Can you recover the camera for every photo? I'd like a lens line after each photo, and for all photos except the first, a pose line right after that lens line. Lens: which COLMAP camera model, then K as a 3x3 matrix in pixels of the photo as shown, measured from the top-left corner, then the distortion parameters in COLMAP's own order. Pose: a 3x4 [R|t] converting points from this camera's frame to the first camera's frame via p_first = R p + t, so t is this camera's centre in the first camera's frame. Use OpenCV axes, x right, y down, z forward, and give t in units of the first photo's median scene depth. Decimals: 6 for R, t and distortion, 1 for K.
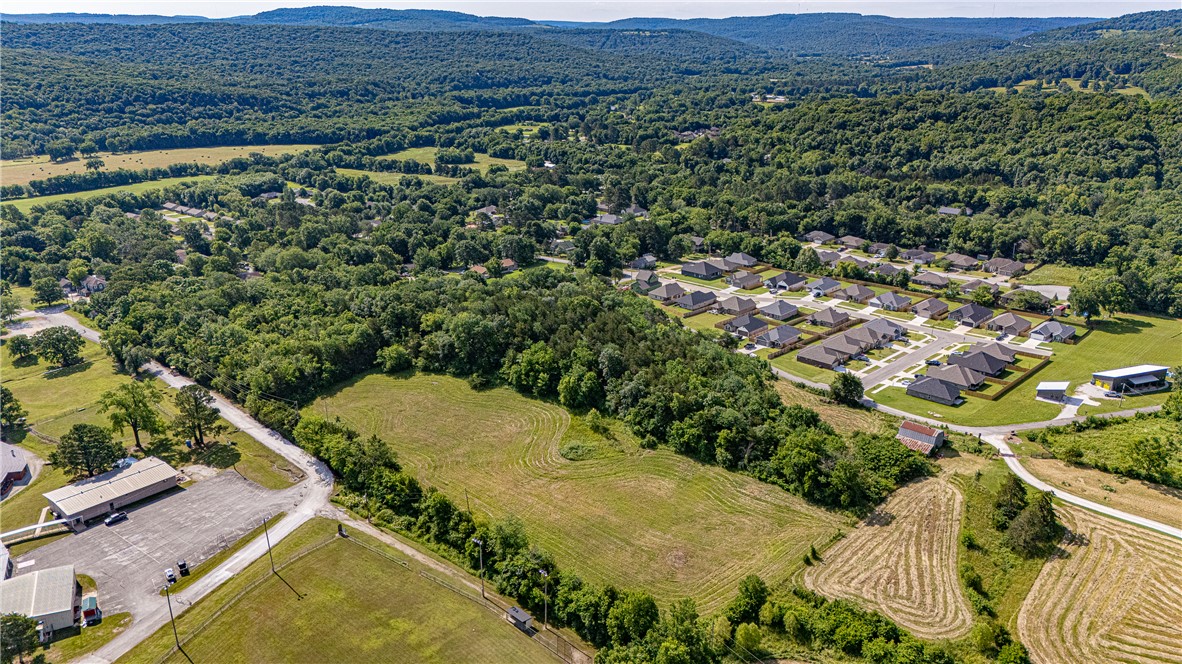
lens RADIAL K [[865.1, 0, 593.4], [0, 865.1, 334.1], [0, 0, 1]] dist [0.075757, -0.075974]
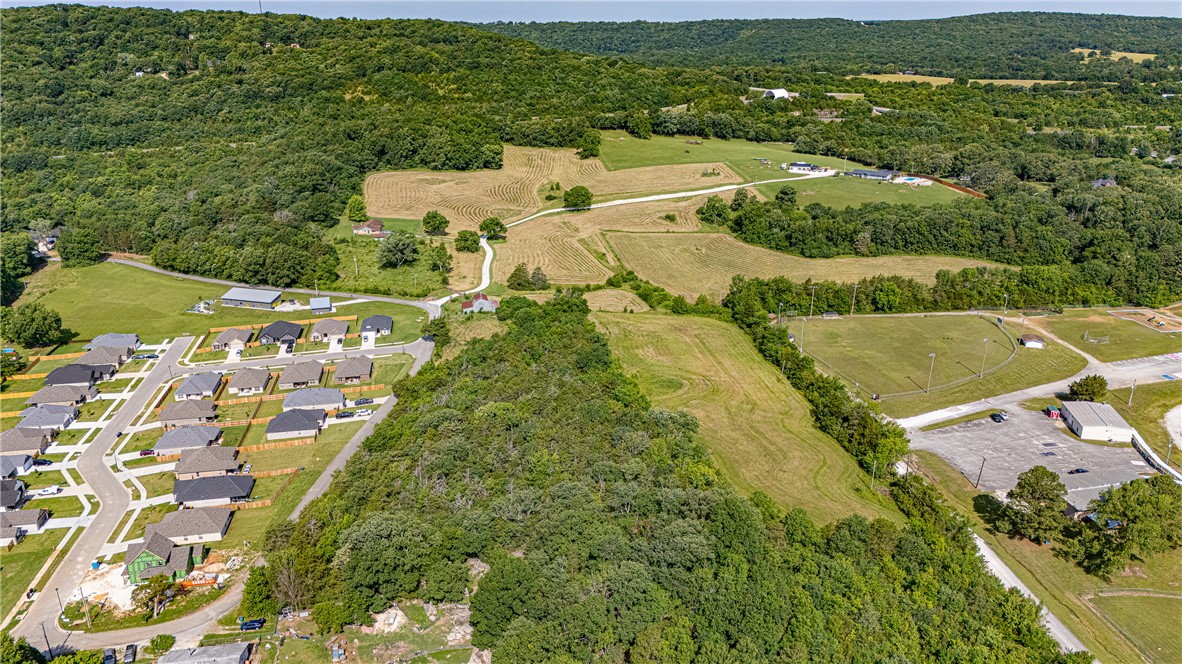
lens RADIAL K [[865.1, 0, 591.8], [0, 865.1, 342.8], [0, 0, 1]] dist [0.075757, -0.075974]
pose [[-0.797259, -0.200305, 0.569435, -0.465534], [0.206266, 0.796157, 0.568848, -0.468533], [-0.567303, 0.570974, -0.593427, 1.356053]]
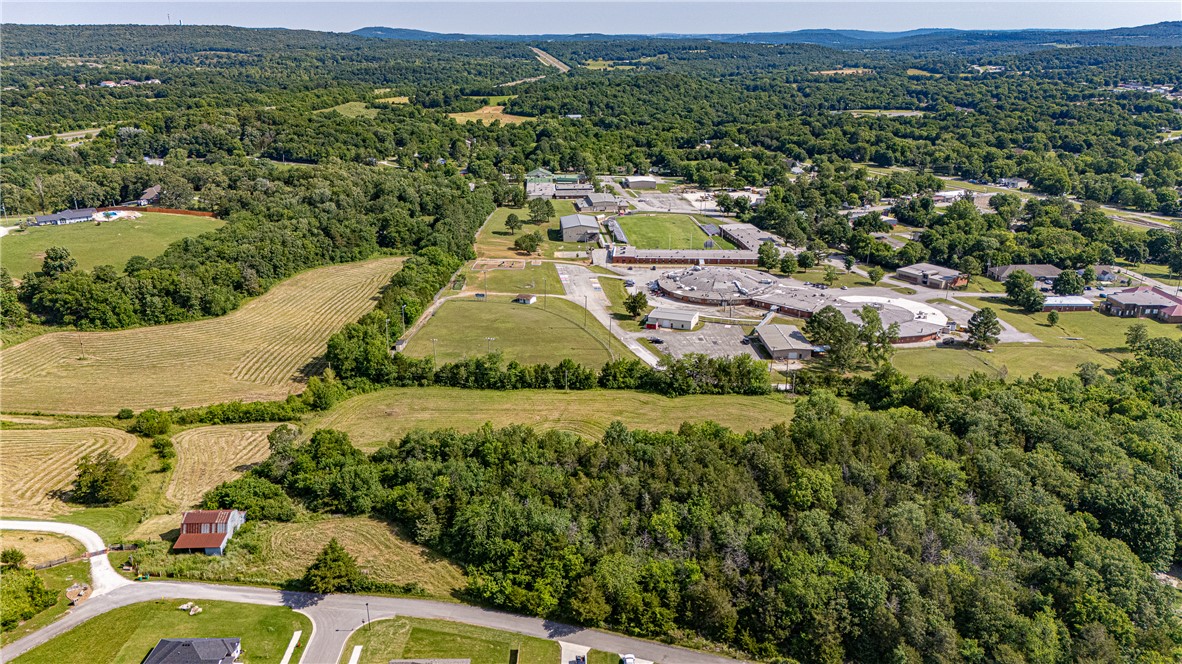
lens RADIAL K [[865.1, 0, 593.0], [0, 865.1, 333.8], [0, 0, 1]] dist [0.075757, -0.075974]
pose [[-0.731105, 0.228353, -0.642915, 0.447217], [-0.220826, 0.812401, 0.539668, -0.401222], [0.645539, 0.536526, -0.543524, 1.180394]]
